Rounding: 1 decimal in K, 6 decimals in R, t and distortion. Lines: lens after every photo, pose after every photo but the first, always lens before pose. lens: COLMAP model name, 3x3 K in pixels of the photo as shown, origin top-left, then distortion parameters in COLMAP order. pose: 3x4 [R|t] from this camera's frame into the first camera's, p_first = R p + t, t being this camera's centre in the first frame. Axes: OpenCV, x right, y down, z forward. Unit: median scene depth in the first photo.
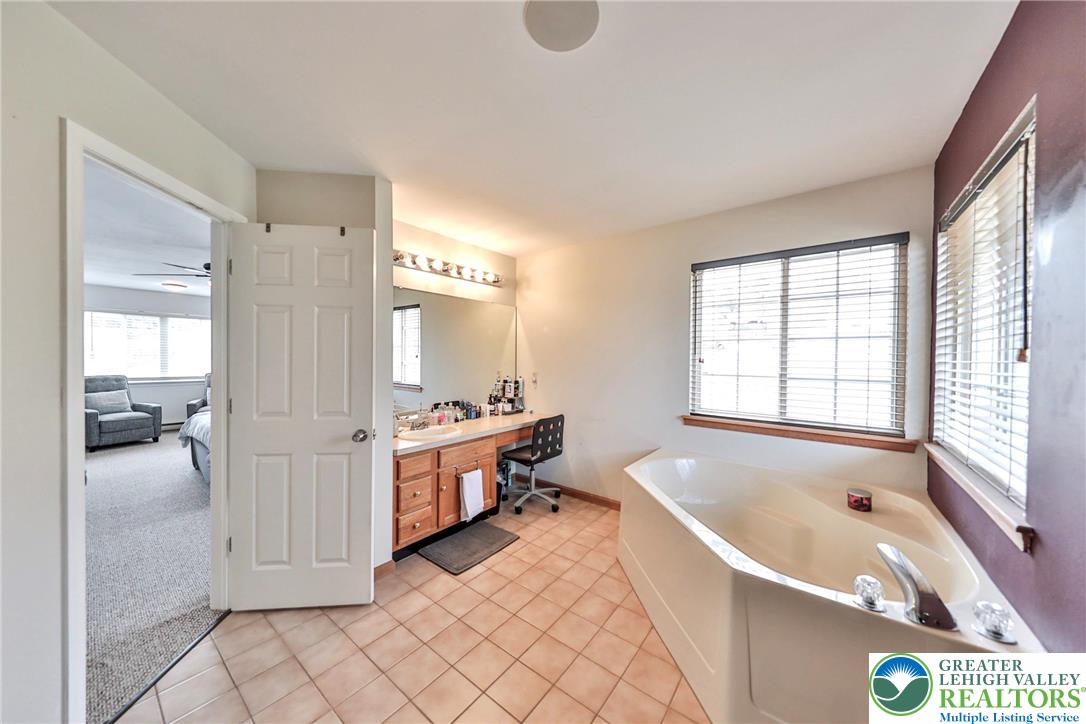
lens RADIAL K [[365.4, 0, 543.0], [0, 365.4, 362.0], [0, 0, 1]] dist [0.006549, -0.000041]
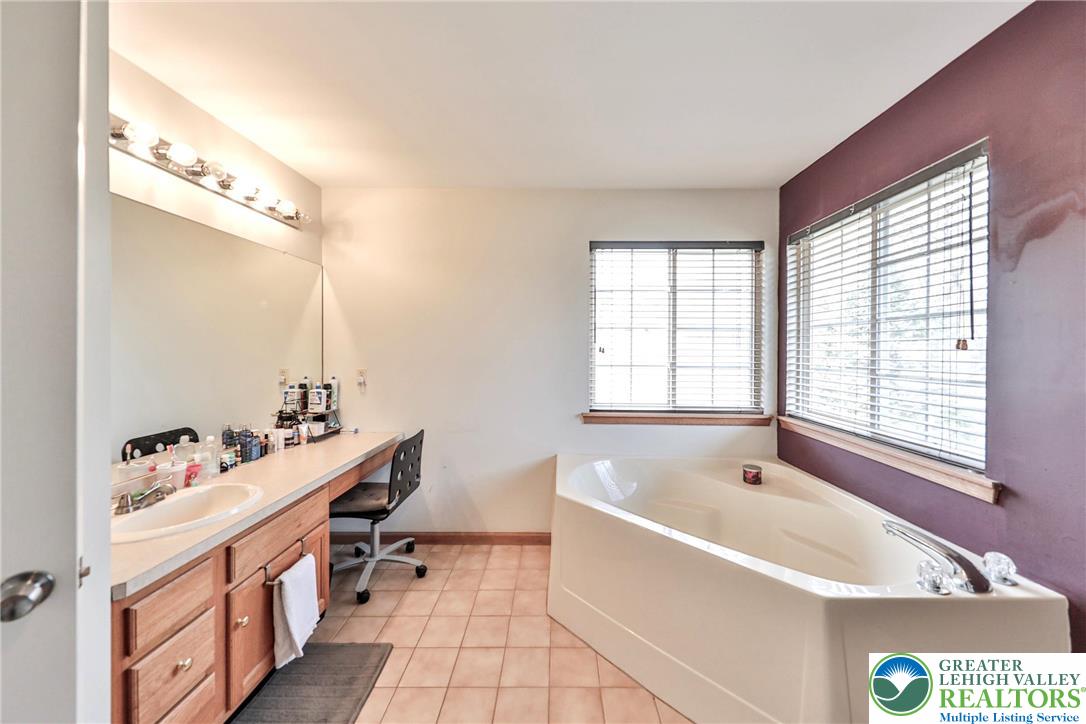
lens RADIAL K [[390.5, 0, 557.2], [0, 390.5, 351.0], [0, 0, 1]] dist [0.021023, -0.008580]
pose [[0.786159, -0.008218, 0.617969, -0.238533], [0.008778, 0.999959, 0.002131, -0.004529], [-0.617961, 0.003750, 0.786199, 0.306187]]
